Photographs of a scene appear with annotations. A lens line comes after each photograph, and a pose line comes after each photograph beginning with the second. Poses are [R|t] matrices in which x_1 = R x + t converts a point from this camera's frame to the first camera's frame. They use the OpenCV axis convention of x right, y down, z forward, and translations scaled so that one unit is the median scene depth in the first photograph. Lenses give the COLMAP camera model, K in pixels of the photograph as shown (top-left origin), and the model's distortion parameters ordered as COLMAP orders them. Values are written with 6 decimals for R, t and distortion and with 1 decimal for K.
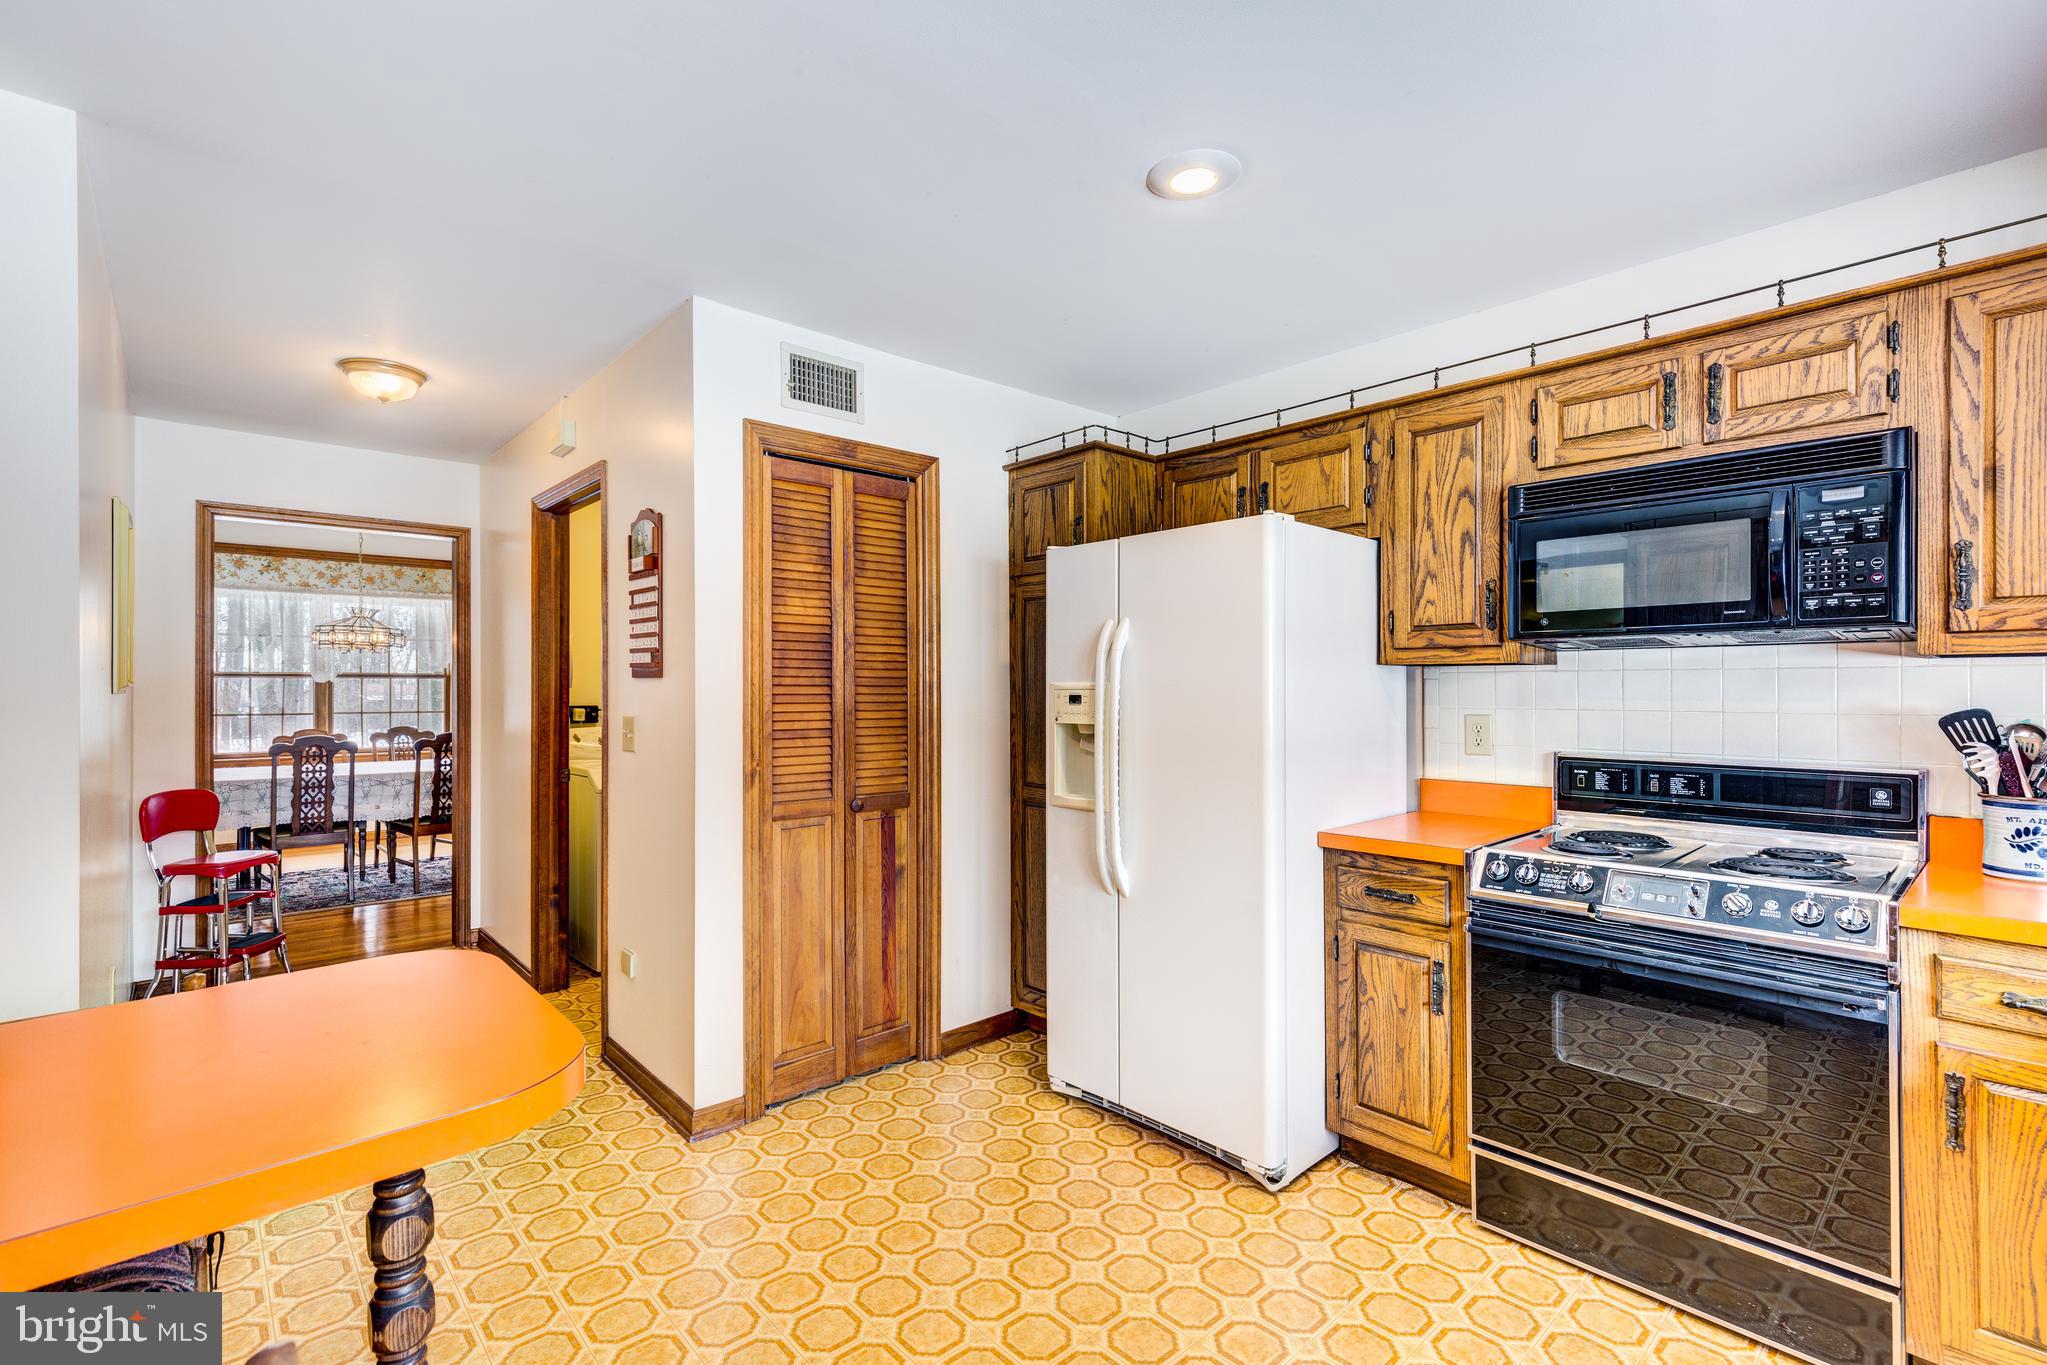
lens RADIAL K [[924.4, 0, 1023.5], [0, 924.4, 689.6], [0, 0, 1]] dist [0.006851, -0.000518]
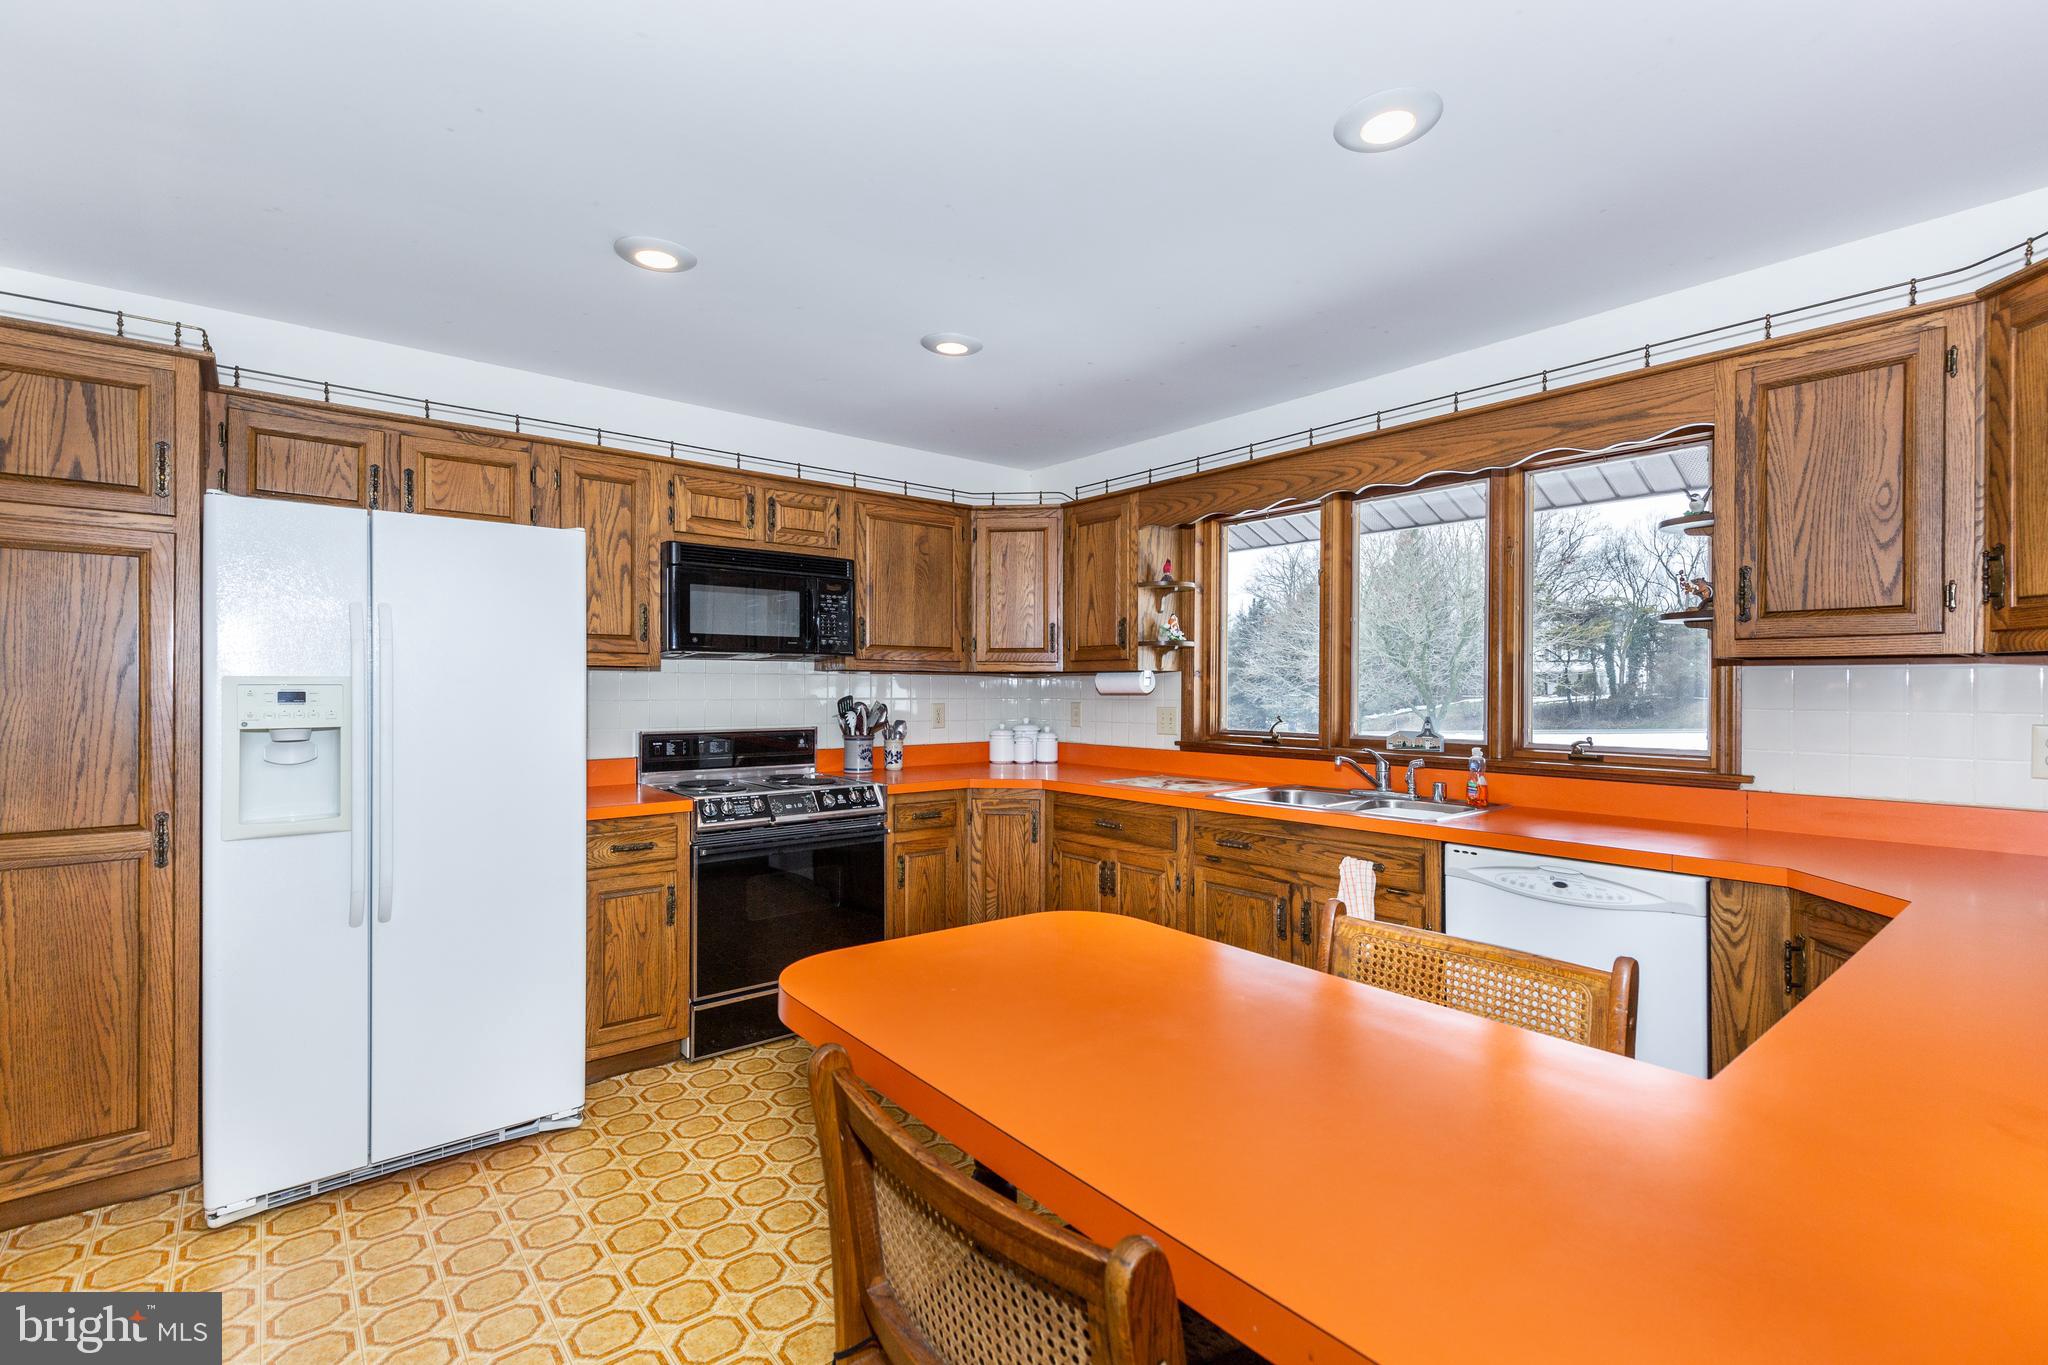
lens RADIAL K [[924.8, 0, 1024.0], [0, 924.8, 689.6], [0, 0, 1]] dist [0.006851, -0.000518]
pose [[0.044639, -0.003550, 0.998997, -0.866345], [-0.001261, 0.999993, 0.003610, -0.000370], [-0.999002, -0.001421, 0.044634, 0.412795]]
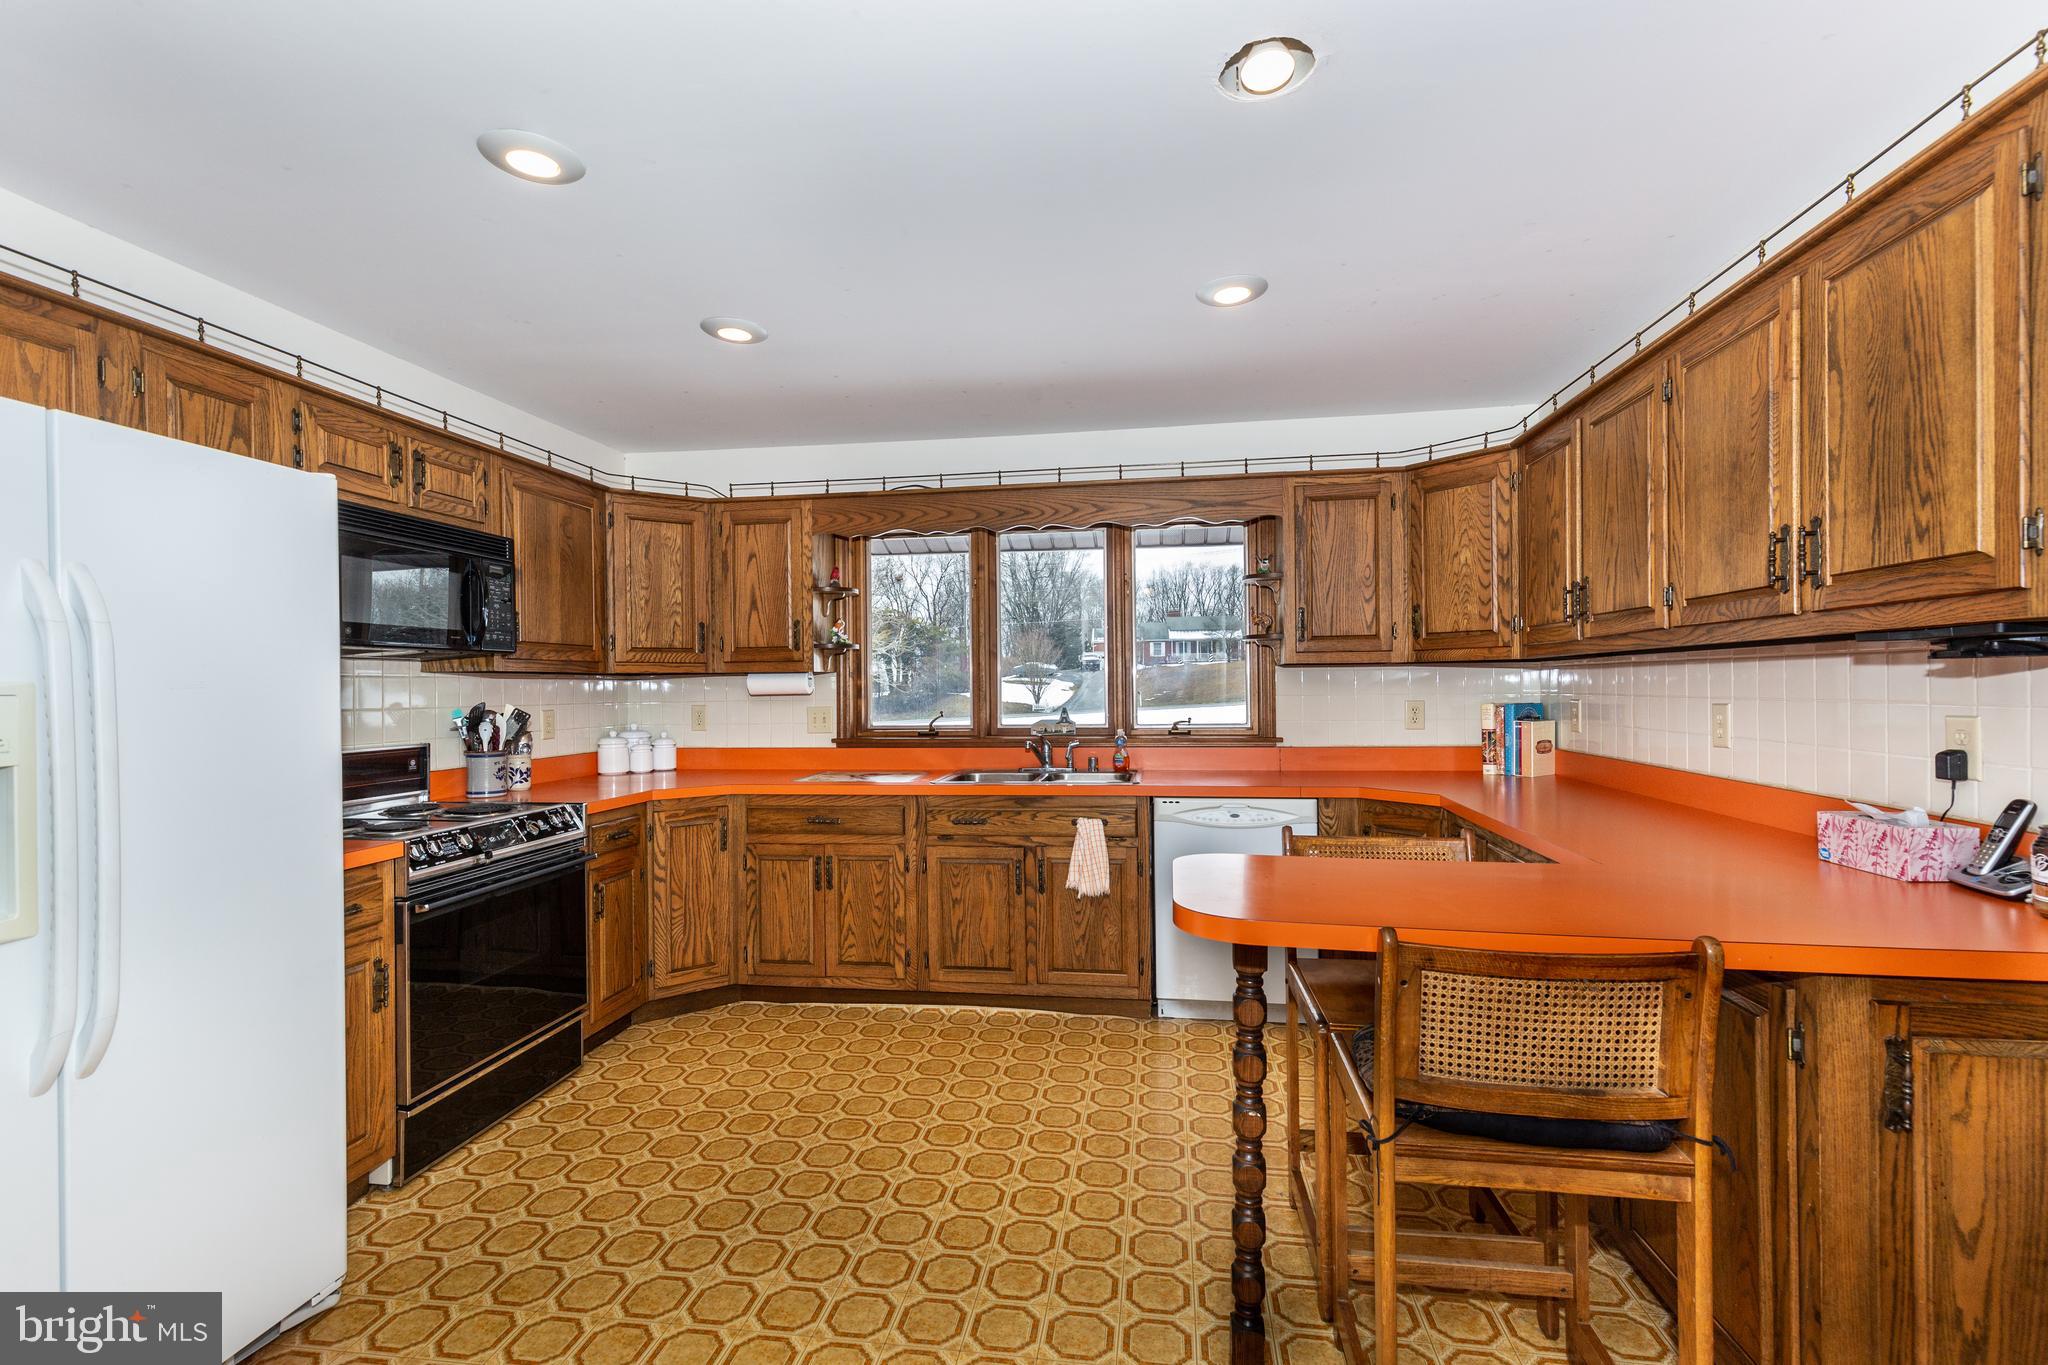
lens RADIAL K [[924.8, 0, 1024.0], [0, 924.8, 689.6], [0, 0, 1]] dist [0.006851, -0.000518]
pose [[-0.635285, 0.002502, 0.772273, -0.774789], [0.011014, 0.999922, 0.005821, -0.001563], [-0.772199, 0.012204, -0.635264, 1.071190]]
